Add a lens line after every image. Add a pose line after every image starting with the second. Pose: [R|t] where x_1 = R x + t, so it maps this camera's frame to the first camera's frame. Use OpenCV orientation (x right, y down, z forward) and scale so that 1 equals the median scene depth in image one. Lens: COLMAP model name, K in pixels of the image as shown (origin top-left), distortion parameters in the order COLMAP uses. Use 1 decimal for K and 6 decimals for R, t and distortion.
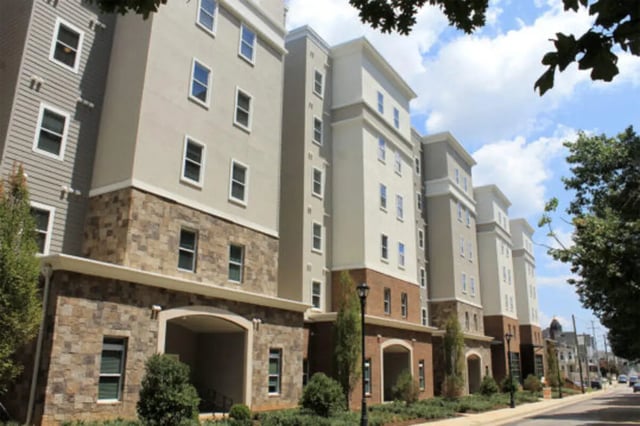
lens RADIAL K [[532.3, 0, 320.0], [0, 532.3, 213.0], [0, 0, 1]] dist [-0.166279, 0.151673]
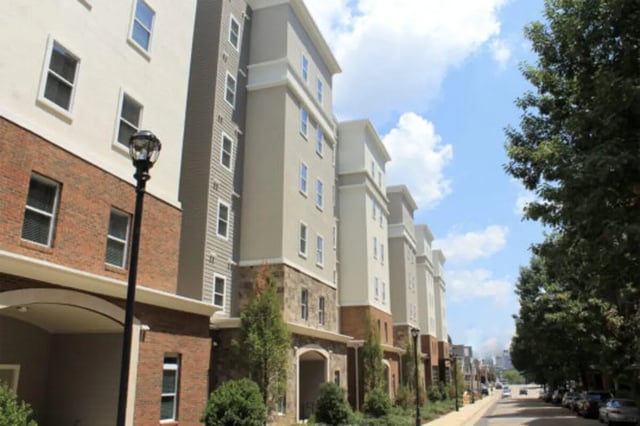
lens RADIAL K [[532.3, 0, 320.0], [0, 532.3, 213.0], [0, 0, 1]] dist [-0.166279, 0.151673]
pose [[0.975856, 0.054491, 0.211511, -0.543413], [-0.051779, 0.998490, -0.018342, -0.156546], [-0.212191, 0.006947, 0.977204, -0.407948]]
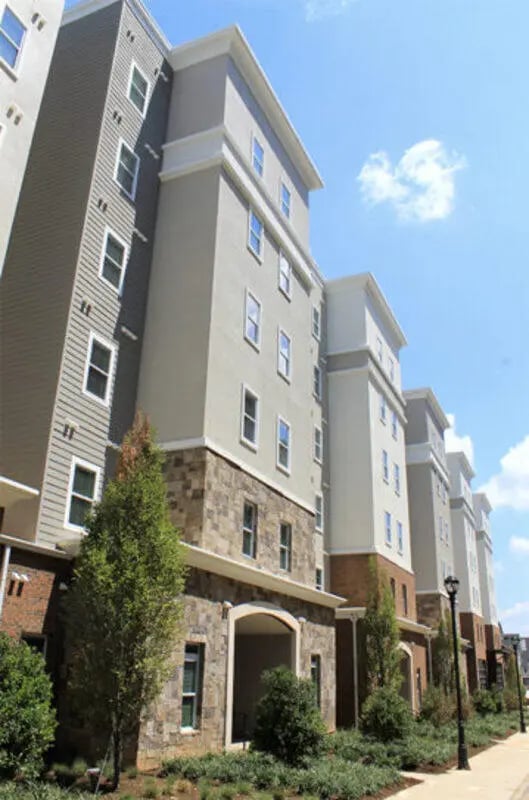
lens RADIAL K [[665.4, 0, 250.2], [0, 665.4, 395.6], [0, 0, 1]] dist [-0.166279, 0.151673]
pose [[0.993538, 0.061956, 0.095099, -0.370471], [-0.050605, 0.991789, -0.117451, -0.012949], [-0.101595, 0.111879, 0.988515, -0.000442]]
